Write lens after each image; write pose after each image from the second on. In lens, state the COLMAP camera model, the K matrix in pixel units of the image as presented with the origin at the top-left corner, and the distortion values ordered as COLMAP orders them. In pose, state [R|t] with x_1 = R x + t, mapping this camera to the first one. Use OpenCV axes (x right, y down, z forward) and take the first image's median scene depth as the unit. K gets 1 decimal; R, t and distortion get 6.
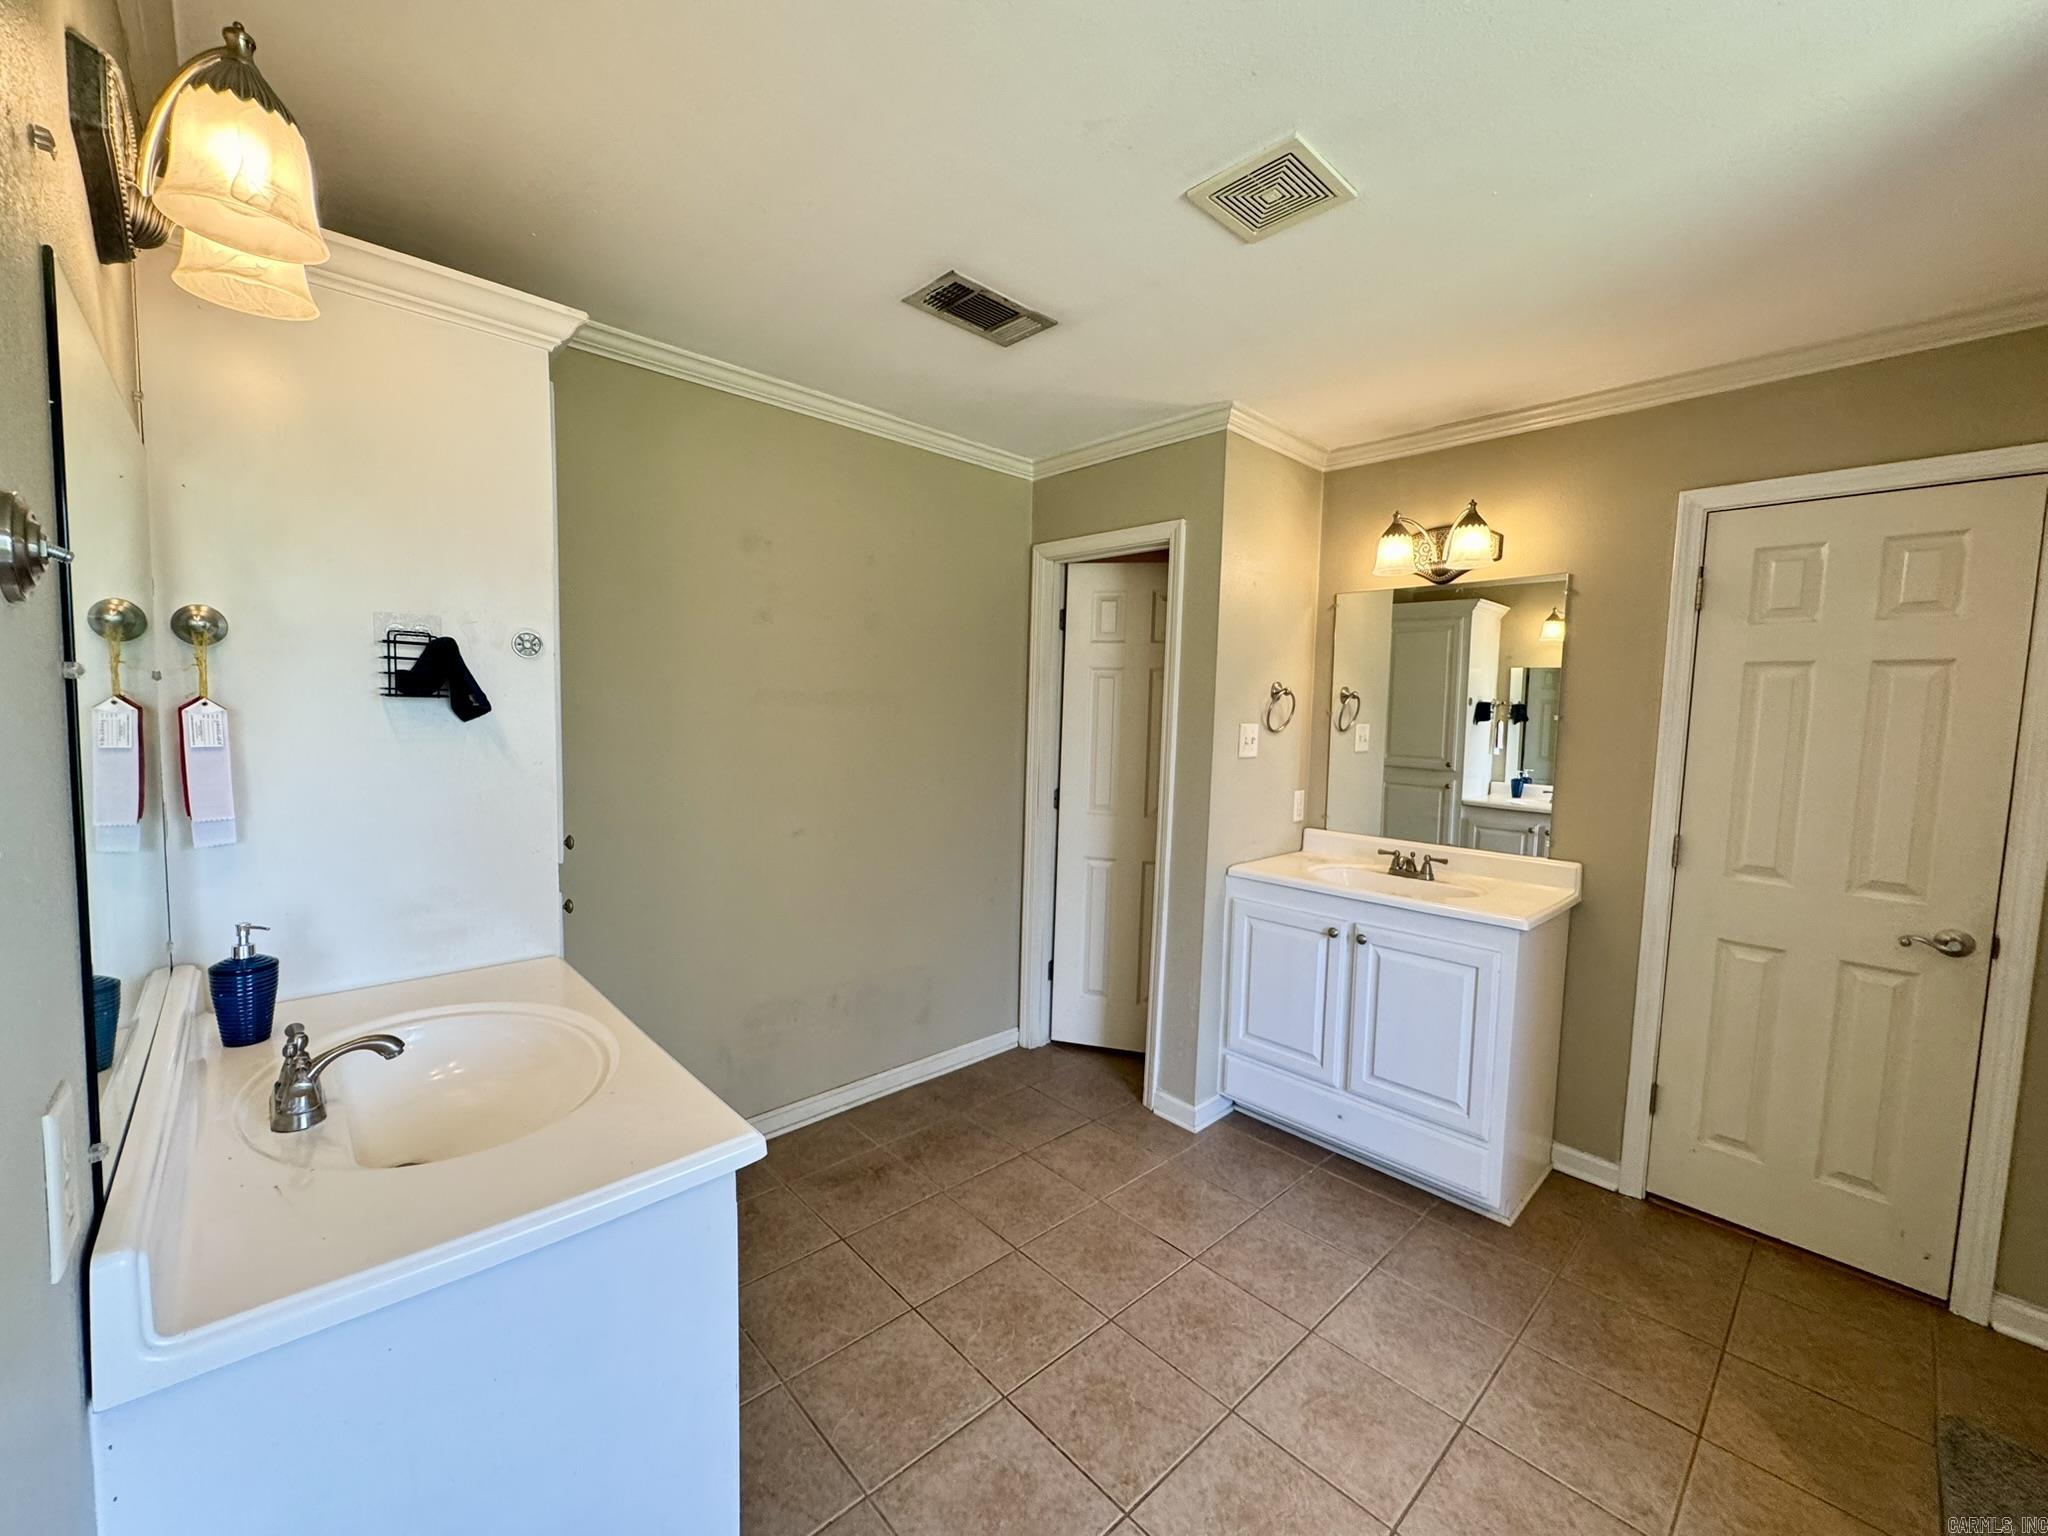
lens RADIAL K [[817.2, 0, 1026.1], [0, 817.2, 772.7], [0, 0, 1]] dist [-0.000505, 0.000112]
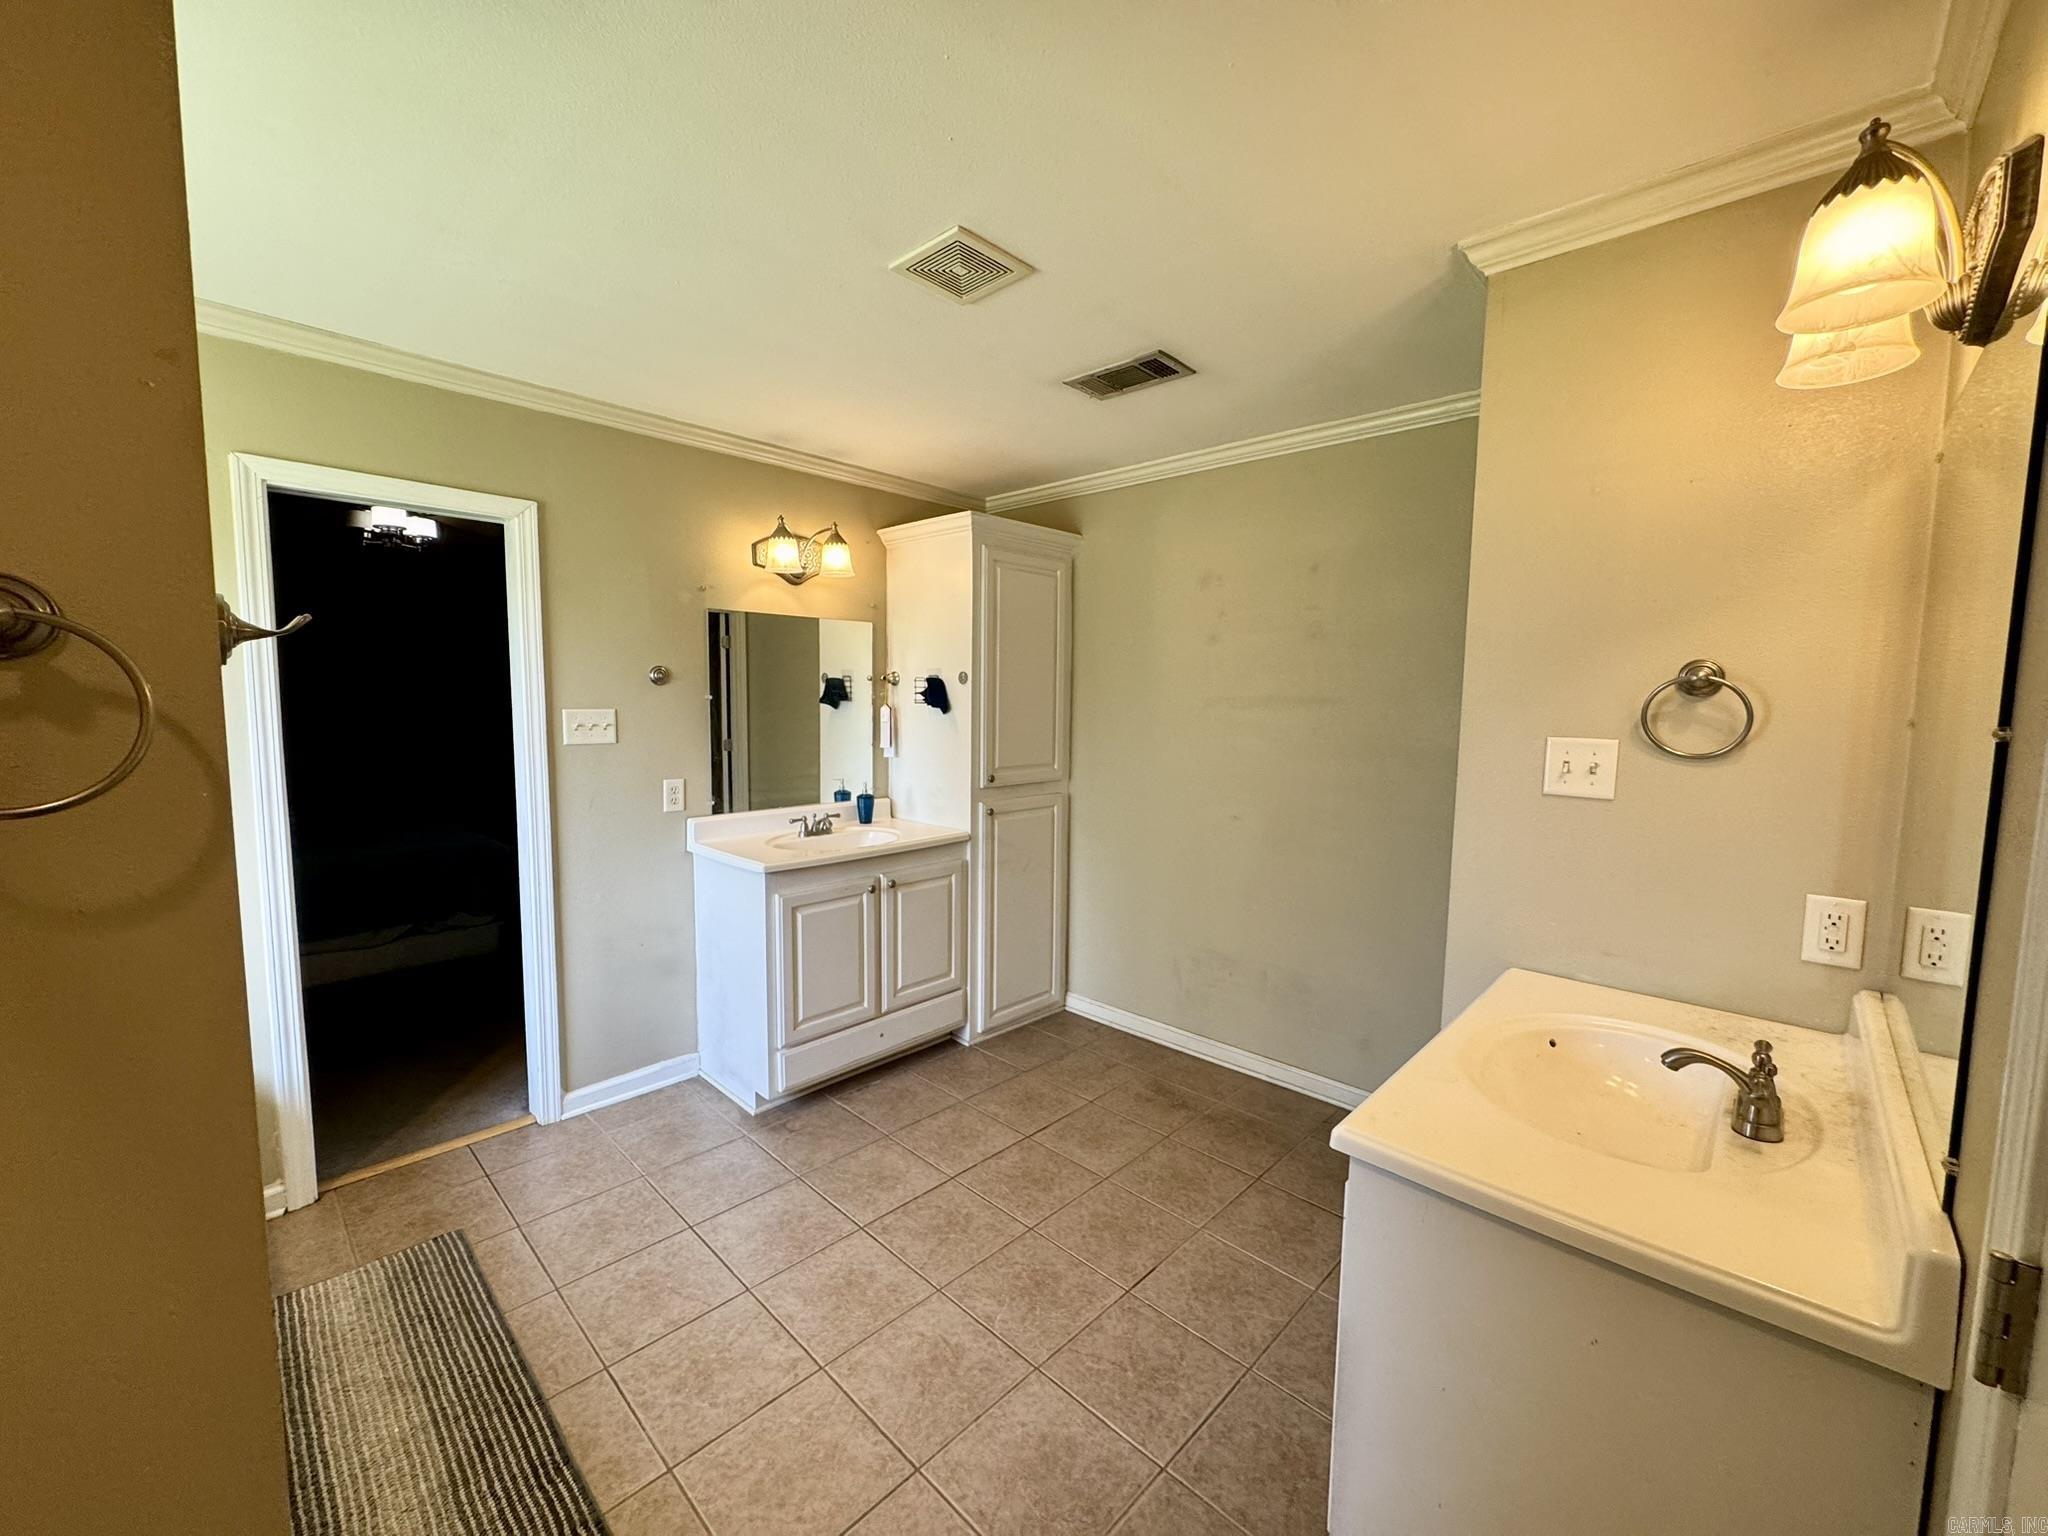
lens RADIAL K [[813.8, 0, 1022.9], [0, 813.8, 768.7], [0, 0, 1]] dist [-0.001671, 0.000210]
pose [[0.056599, 0.066496, -0.996180, 1.309415], [-0.092837, 0.993807, 0.061063, -0.059030], [0.994071, 0.089026, 0.062422, 0.918964]]
